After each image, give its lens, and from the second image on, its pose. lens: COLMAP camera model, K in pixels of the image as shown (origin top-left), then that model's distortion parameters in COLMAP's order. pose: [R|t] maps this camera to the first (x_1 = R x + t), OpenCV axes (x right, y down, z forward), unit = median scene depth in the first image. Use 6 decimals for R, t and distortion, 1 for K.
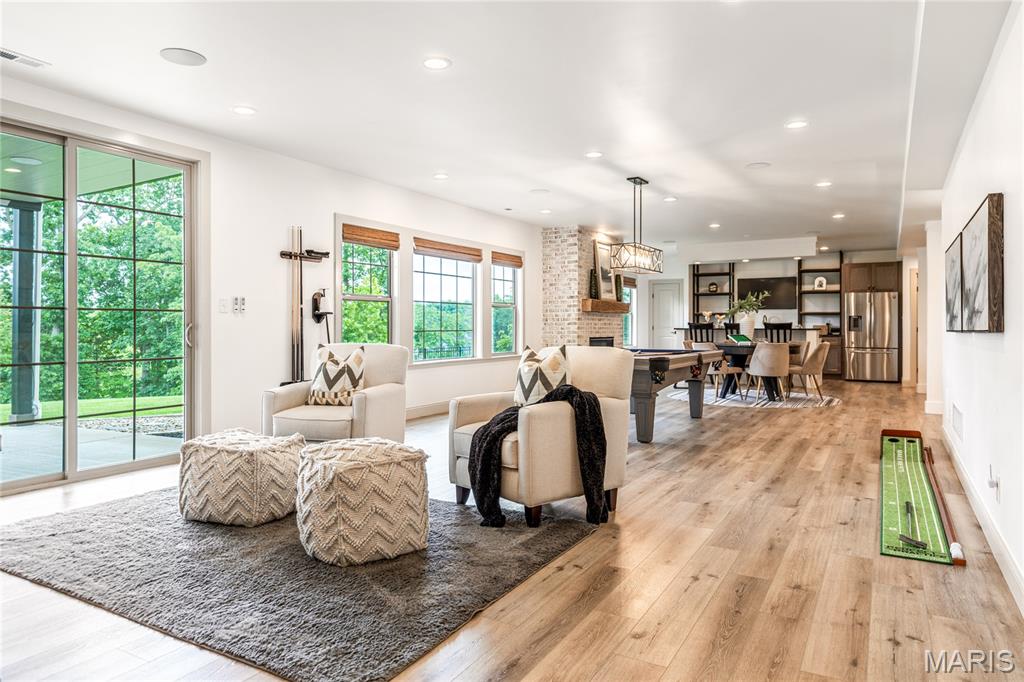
lens RADIAL K [[651.1, 0, 512.7], [0, 651.1, 330.4], [0, 0, 1]] dist [0.007016, 0.001765]
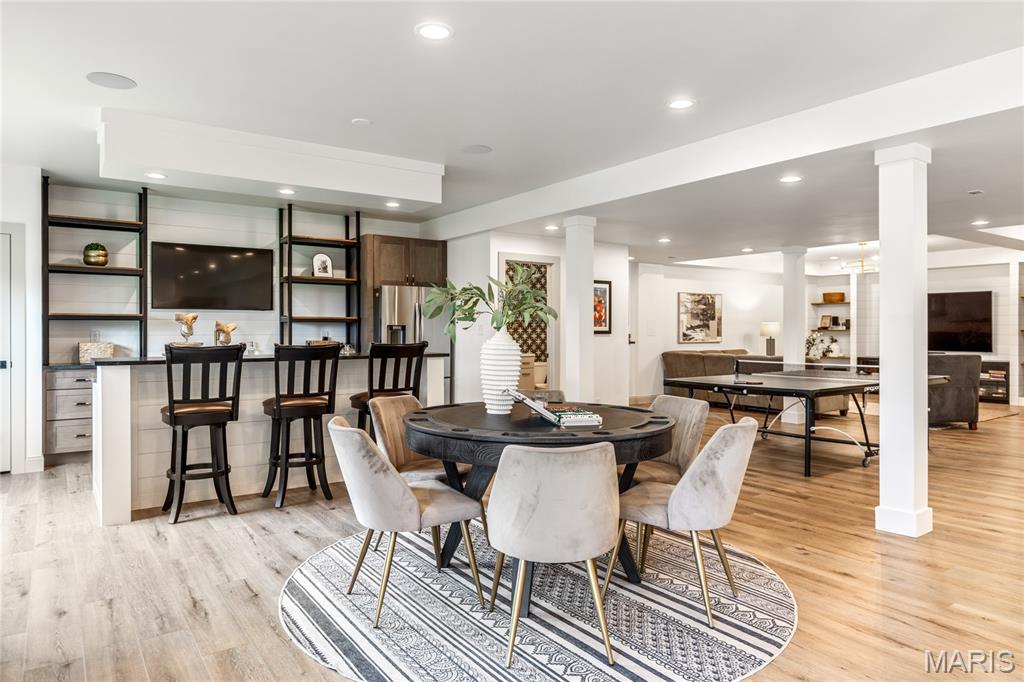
lens RADIAL K [[651.1, 0, 512.3], [0, 651.1, 337.1], [0, 0, 1]] dist [0.007016, 0.001765]
pose [[0.420978, -0.013297, 0.906973, 0.037805], [0.005234, 0.999912, 0.012230, -0.017324], [-0.907056, -0.000401, 0.421011, 0.624710]]
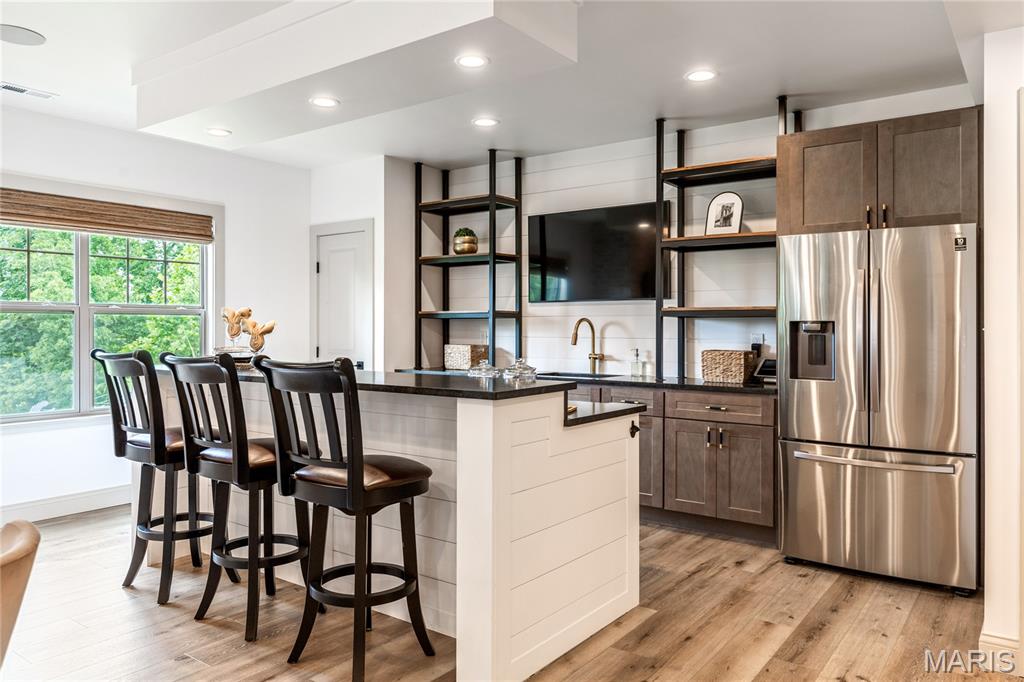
lens RADIAL K [[721.4, 0, 518.3], [0, 721.4, 331.3], [0, 0, 1]] dist [0.007292, -0.006735]
pose [[0.993827, -0.001161, -0.110938, 0.414696], [0.001060, 0.999999, -0.000970, -0.017050], [0.110939, 0.000847, 0.993827, 0.657344]]
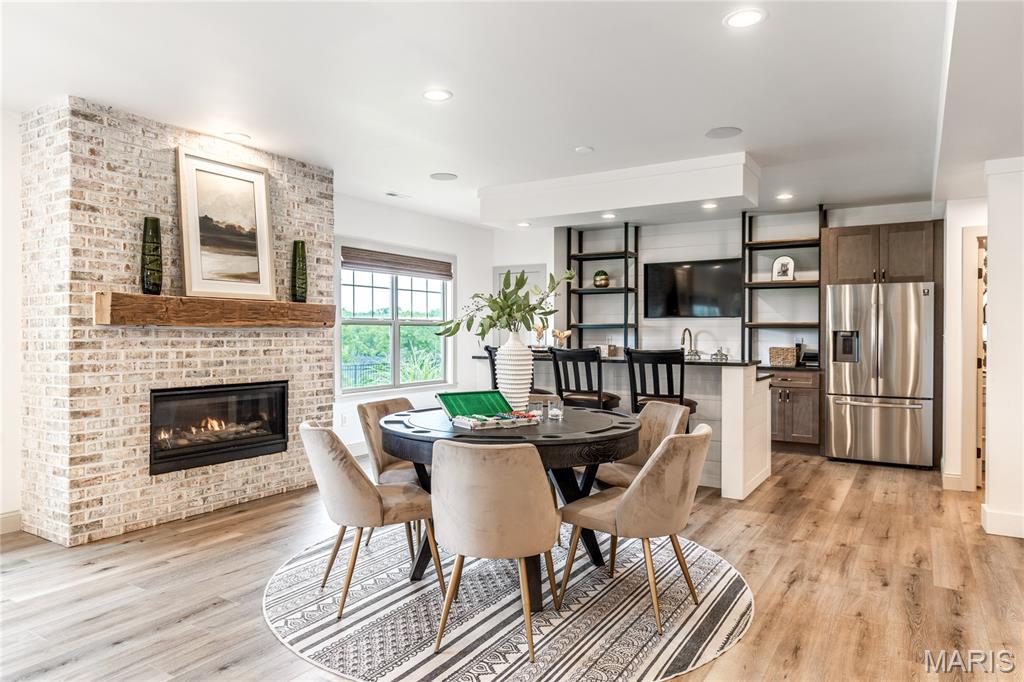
lens RADIAL K [[651.1, 0, 511.8], [0, 651.1, 338.0], [0, 0, 1]] dist [0.007016, 0.001765]
pose [[0.999174, 0.000574, -0.040644, 0.274571], [-0.000521, 0.999999, 0.001320, -0.016487], [0.040645, -0.001298, 0.999173, 0.465521]]
